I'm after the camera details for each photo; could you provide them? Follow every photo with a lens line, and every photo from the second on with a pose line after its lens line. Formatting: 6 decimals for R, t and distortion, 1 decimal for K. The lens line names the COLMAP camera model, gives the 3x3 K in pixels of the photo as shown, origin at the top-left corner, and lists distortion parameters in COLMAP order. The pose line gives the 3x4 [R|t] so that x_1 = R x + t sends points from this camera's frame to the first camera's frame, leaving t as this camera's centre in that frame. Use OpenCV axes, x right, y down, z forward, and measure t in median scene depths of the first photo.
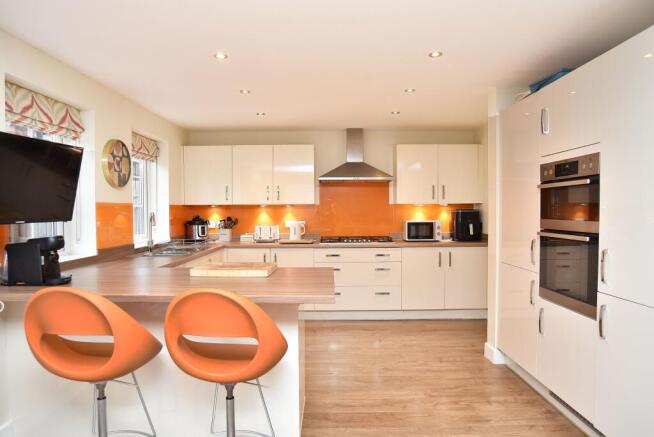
lens RADIAL K [[409.4, 0, 327.0], [0, 409.4, 218.5], [0, 0, 1]] dist [-0.062082, 0.000172]
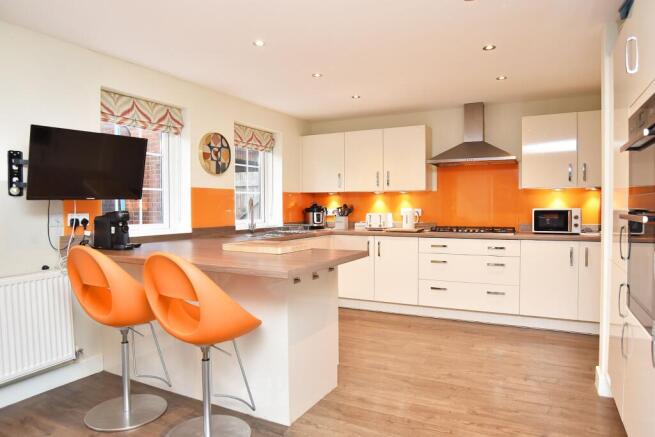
lens RADIAL K [[423.5, 0, 327.5], [0, 423.5, 218.5], [0, 0, 1]] dist [-0.123261, 0.085314]
pose [[0.884528, 0.013882, -0.466280, 0.287142], [-0.009769, 0.999889, 0.011236, 0.027535], [0.466384, -0.005383, 0.884566, 0.092977]]
